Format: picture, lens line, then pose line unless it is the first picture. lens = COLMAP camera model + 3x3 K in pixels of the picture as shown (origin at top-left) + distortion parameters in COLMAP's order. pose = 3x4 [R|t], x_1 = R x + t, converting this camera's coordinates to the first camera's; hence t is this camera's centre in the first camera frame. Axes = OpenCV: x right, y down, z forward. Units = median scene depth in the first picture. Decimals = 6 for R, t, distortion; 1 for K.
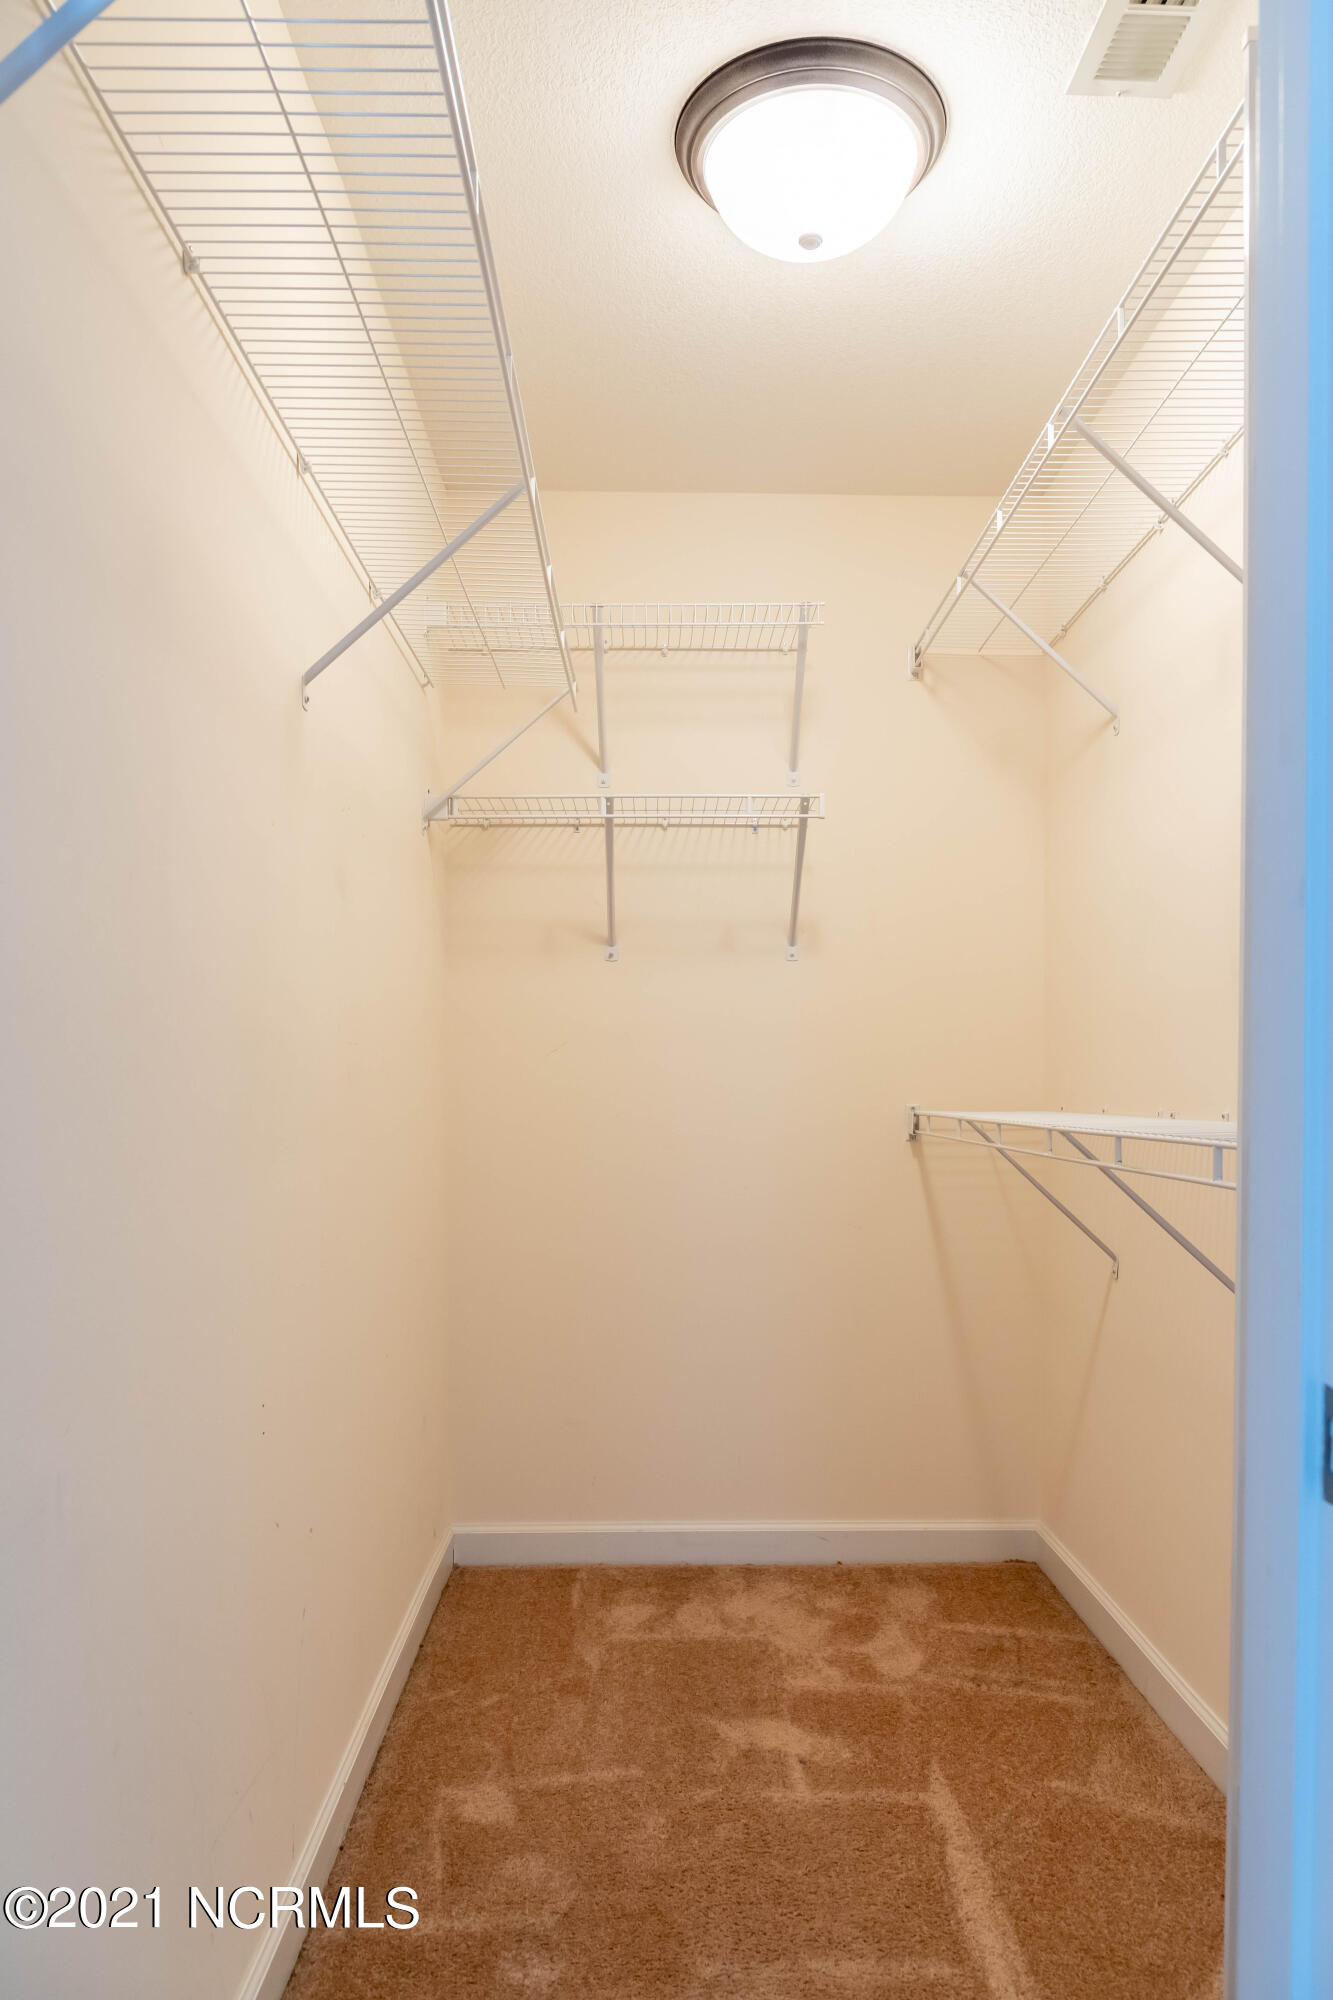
lens RADIAL K [[1332.6, 0, 666.5], [0, 1332.6, 1000.0], [0, 0, 1]] dist [-0.001035, -0.001445]
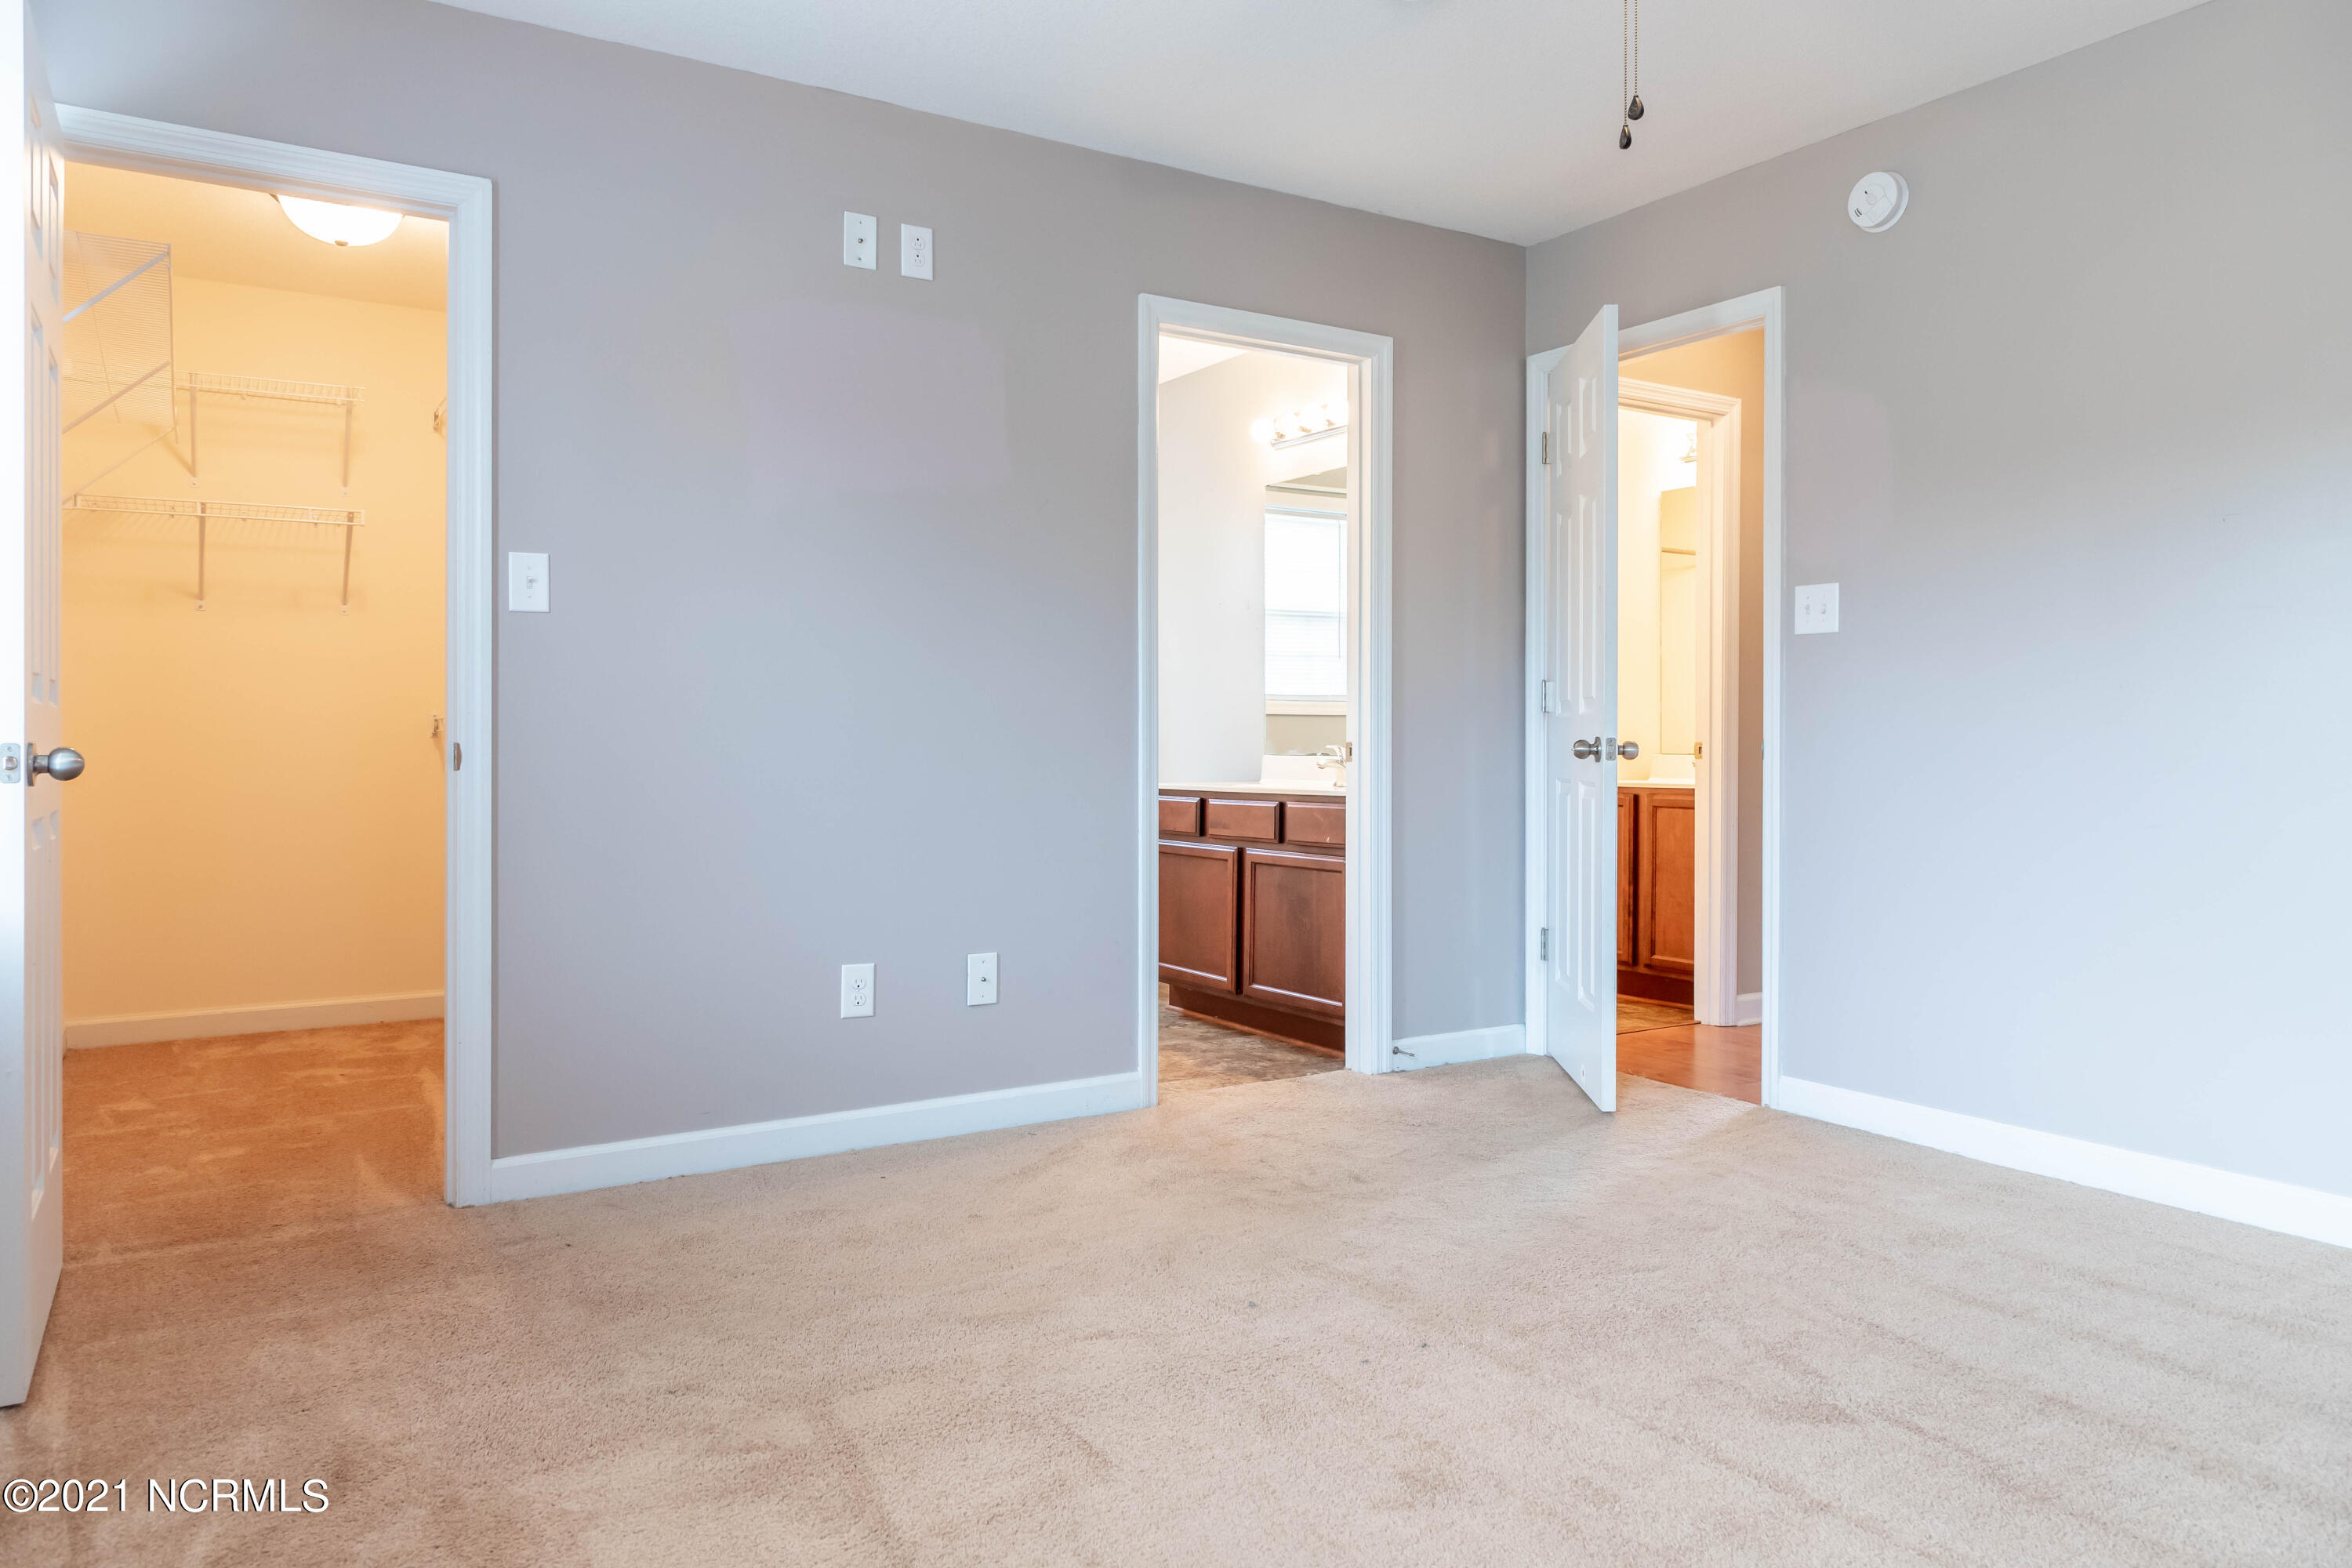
lens RADIAL K [[1567.1, 0, 1170.7], [0, 1567.1, 756.6], [0, 0, 1]] dist [-0.001035, -0.001445]
pose [[0.851519, -0.006023, 0.524289, -0.038032], [-0.032493, 0.997406, 0.064230, -0.014390], [-0.523316, -0.071729, 0.849115, -0.985855]]
